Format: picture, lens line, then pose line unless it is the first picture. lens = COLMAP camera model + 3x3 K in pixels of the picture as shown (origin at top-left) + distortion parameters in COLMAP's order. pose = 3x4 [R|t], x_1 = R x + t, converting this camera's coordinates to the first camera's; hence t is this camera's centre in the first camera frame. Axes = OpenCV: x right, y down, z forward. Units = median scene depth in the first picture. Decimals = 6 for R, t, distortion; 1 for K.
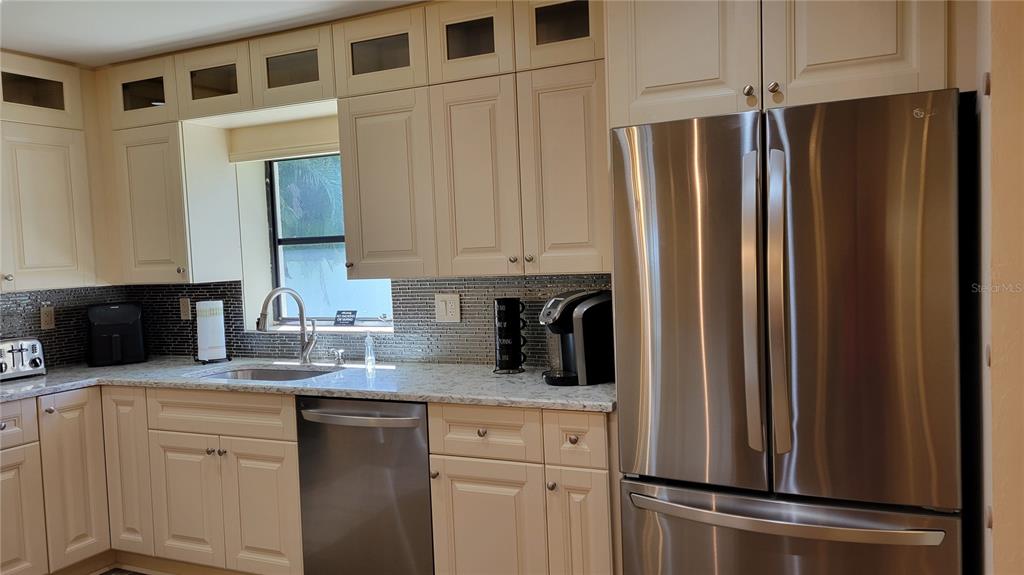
lens RADIAL K [[767.7, 0, 527.7], [0, 767.7, 290.9], [0, 0, 1]] dist [0.068438, -0.053834]
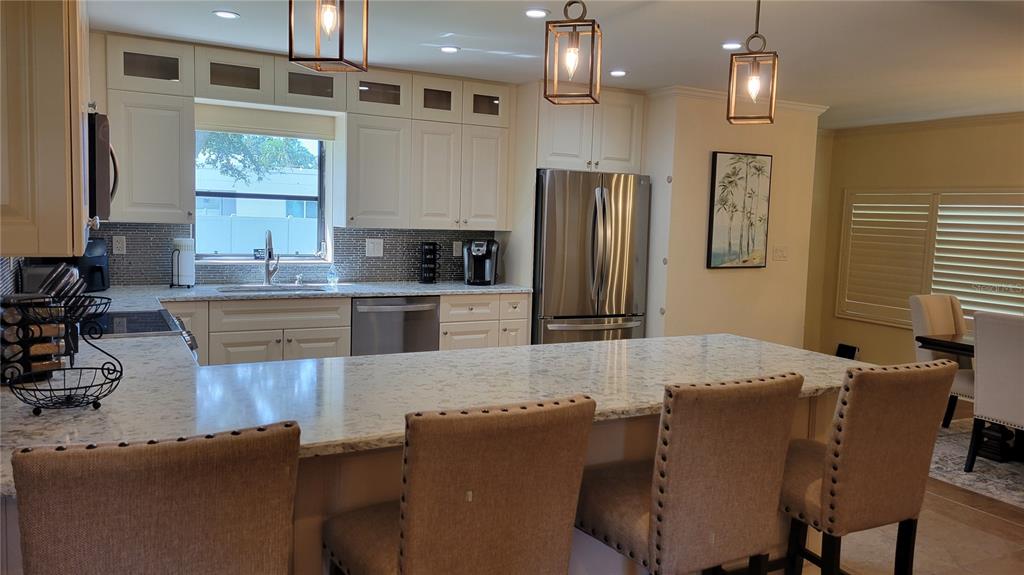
lens RADIAL K [[767.7, 0, 521.6], [0, 767.7, 279.1], [0, 0, 1]] dist [0.068438, -0.053834]
pose [[0.579408, -0.011494, 0.814956, -1.325498], [-0.013349, 0.999633, 0.023590, 0.049613], [-0.814928, -0.024548, 0.579042, -0.213645]]
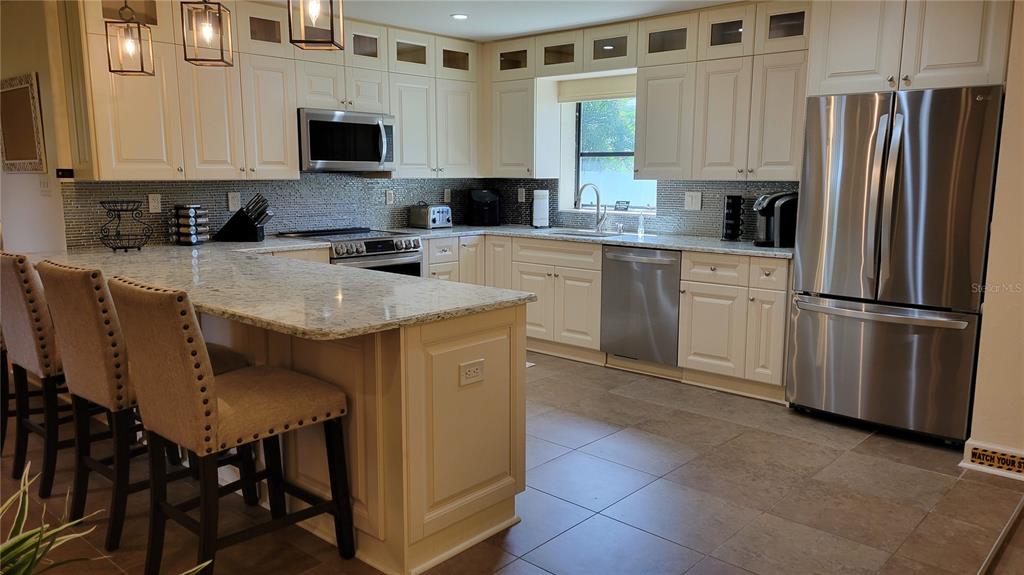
lens RADIAL K [[767.7, 0, 513.6], [0, 767.7, 289.3], [0, 0, 1]] dist [0.068438, -0.053834]
pose [[0.958538, 0.087264, -0.271275, -0.011637], [-0.058190, 0.991839, 0.113442, 0.046924], [0.278960, -0.092953, 0.955793, -0.682778]]
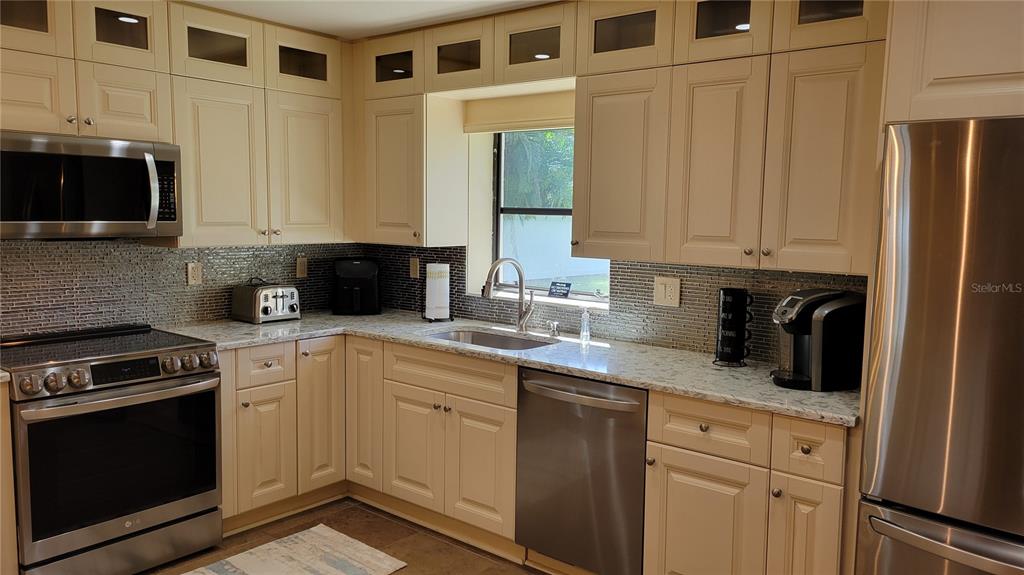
lens RADIAL K [[767.7, 0, 524.3], [0, 767.7, 292.4], [0, 0, 1]] dist [0.068438, -0.053834]
pose [[0.970248, 0.083340, -0.227317, -0.060052], [-0.069955, 0.995342, 0.066330, -0.031152], [0.231786, -0.048455, 0.971559, -0.004582]]
